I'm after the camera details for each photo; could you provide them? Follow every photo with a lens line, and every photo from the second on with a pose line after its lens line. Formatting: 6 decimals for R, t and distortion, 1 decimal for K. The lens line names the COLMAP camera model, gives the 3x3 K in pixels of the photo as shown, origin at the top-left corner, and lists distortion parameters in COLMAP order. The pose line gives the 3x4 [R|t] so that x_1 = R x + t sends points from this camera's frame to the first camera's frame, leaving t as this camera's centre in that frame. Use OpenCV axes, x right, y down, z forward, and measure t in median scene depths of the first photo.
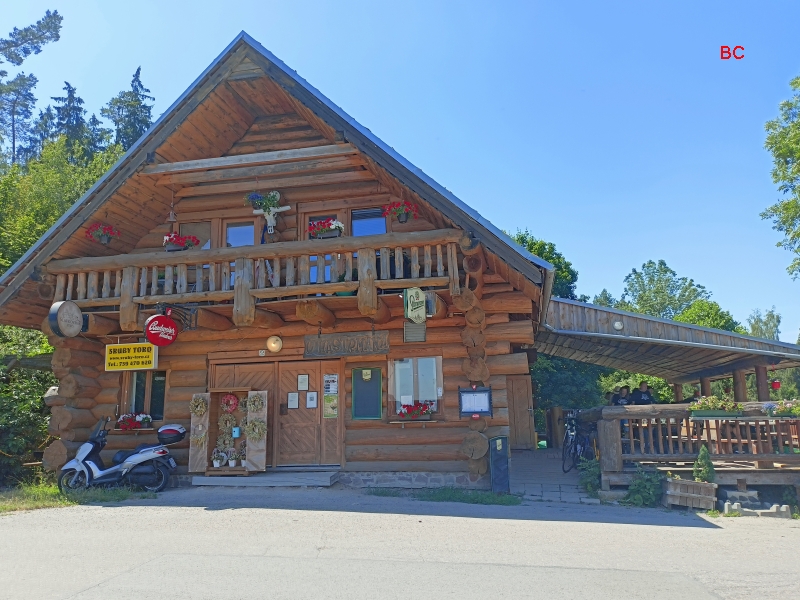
lens RADIAL K [[563.5, 0, 400.0], [0, 563.5, 300.0], [0, 0, 1]] dist [-0.010550, 0.001939]
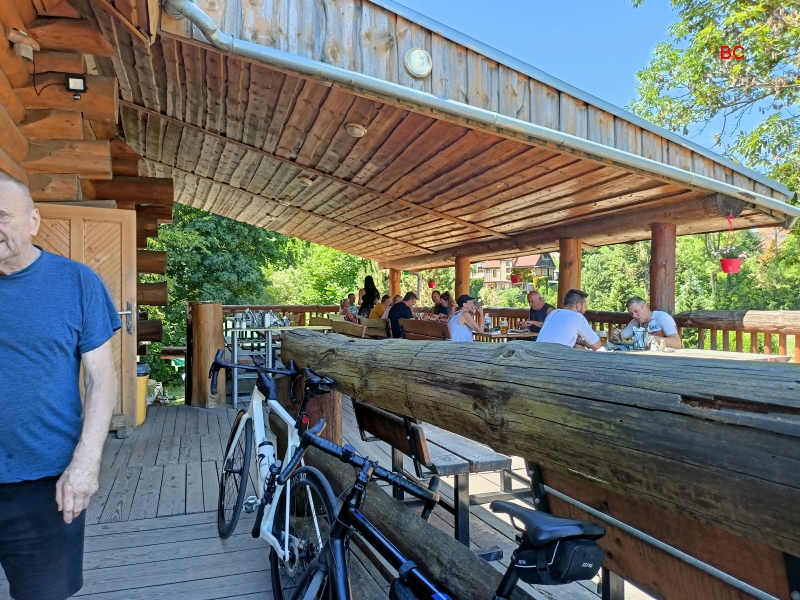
lens RADIAL K [[563.5, 0, 400.0], [0, 563.5, 300.0], [0, 0, 1]] dist [-0.010550, 0.001939]
pose [[0.828245, 0.017131, 0.560104, 0.182069], [-0.121957, 0.981084, 0.150336, 0.121766], [-0.546933, -0.192824, 0.814667, 0.654268]]
